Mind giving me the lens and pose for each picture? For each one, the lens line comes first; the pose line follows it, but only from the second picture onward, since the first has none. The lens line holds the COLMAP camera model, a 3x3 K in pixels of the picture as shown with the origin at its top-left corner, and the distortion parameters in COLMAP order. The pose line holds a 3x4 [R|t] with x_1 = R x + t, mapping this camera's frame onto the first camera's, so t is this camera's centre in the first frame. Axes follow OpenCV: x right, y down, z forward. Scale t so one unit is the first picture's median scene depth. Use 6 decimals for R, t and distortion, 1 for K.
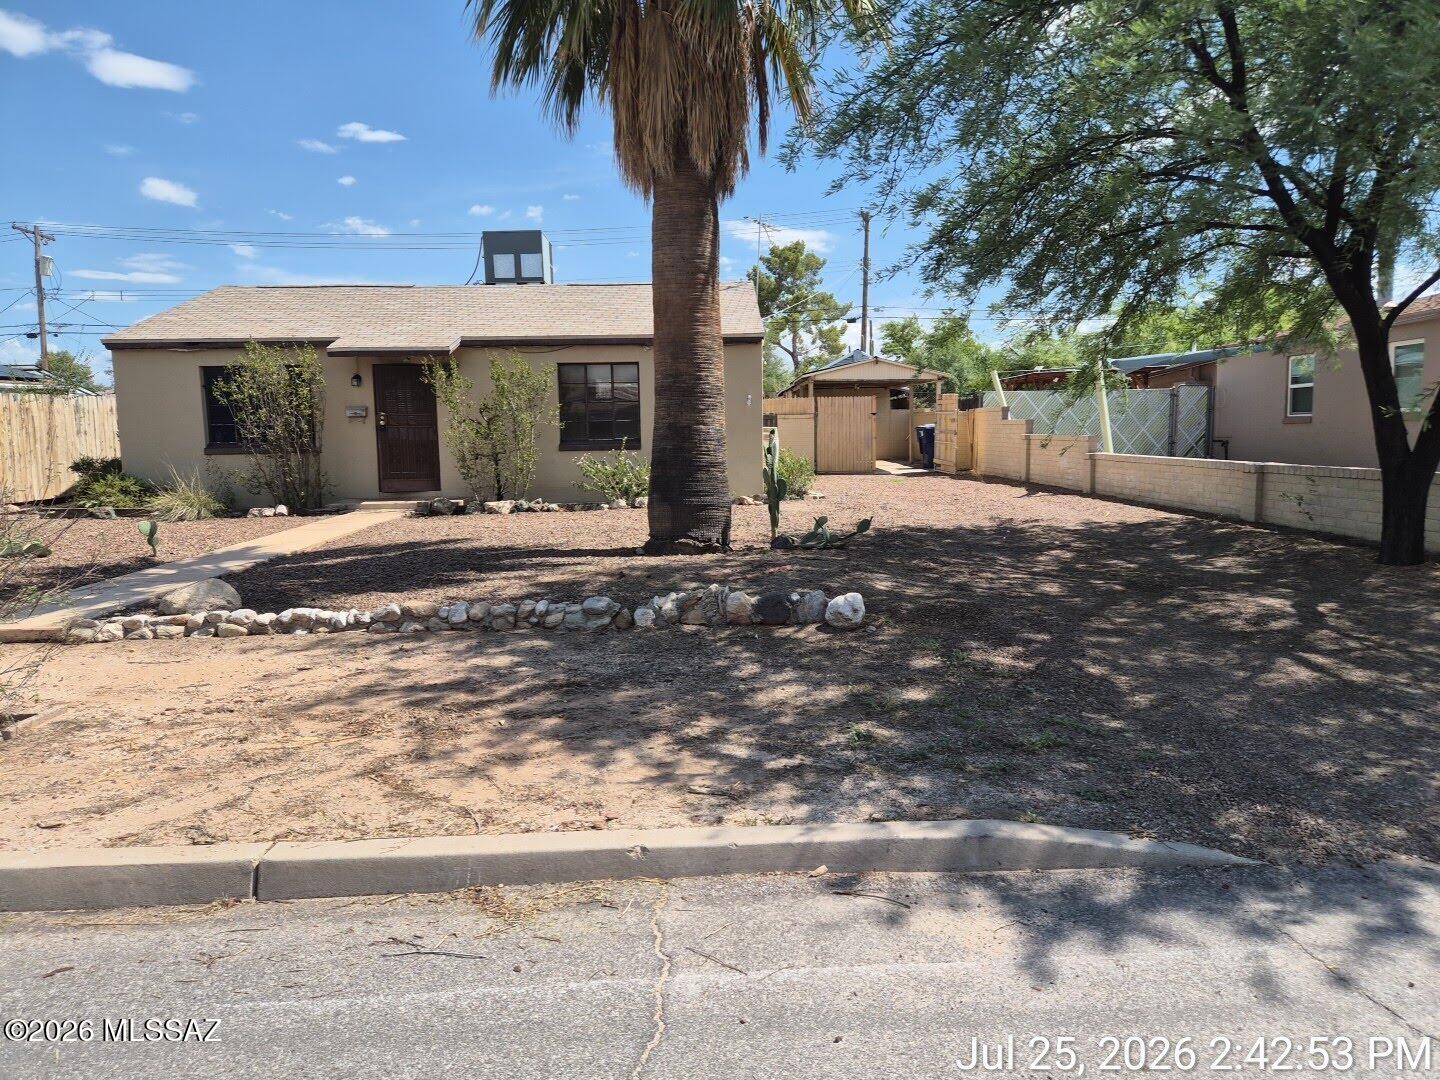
lens RADIAL K [[943.4, 0, 720.0], [0, 943.4, 540.0], [0, 0, 1]] dist [0.066477, -0.058180]
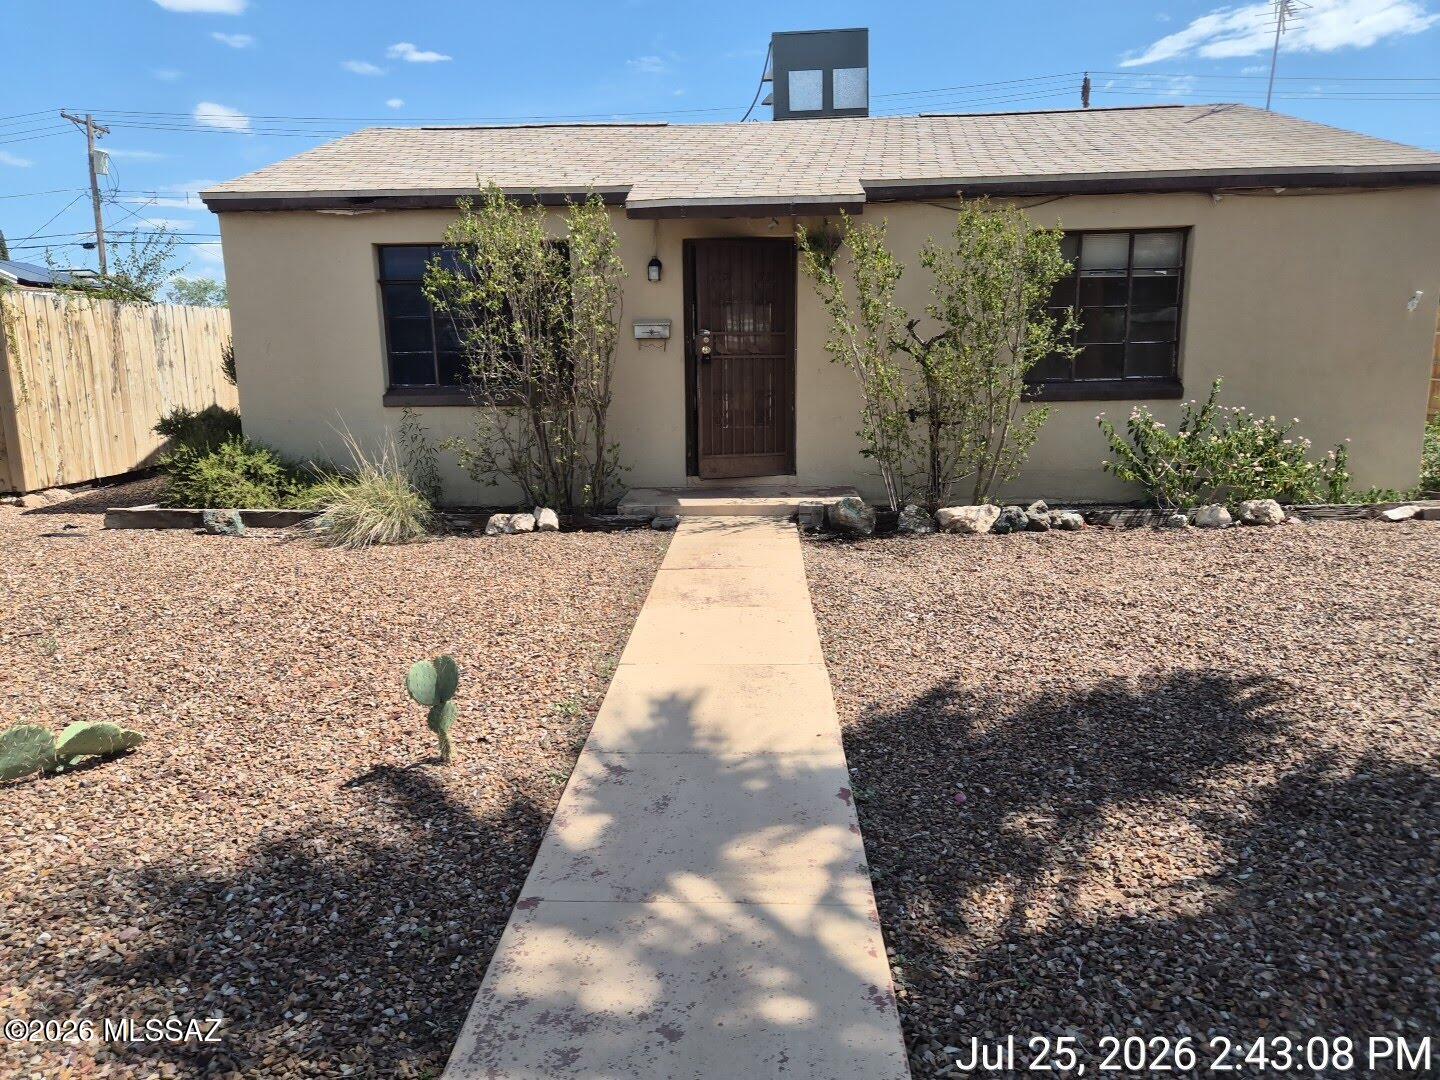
lens RADIAL K [[964.8, 0, 701.9], [0, 964.8, 547.2], [0, 0, 1]] dist [0.060013, -0.046217]
pose [[0.997355, 0.017164, -0.070627, -0.301854], [-0.011717, 0.996976, 0.076815, -0.051353], [0.071732, -0.075785, 0.994541, 0.429241]]
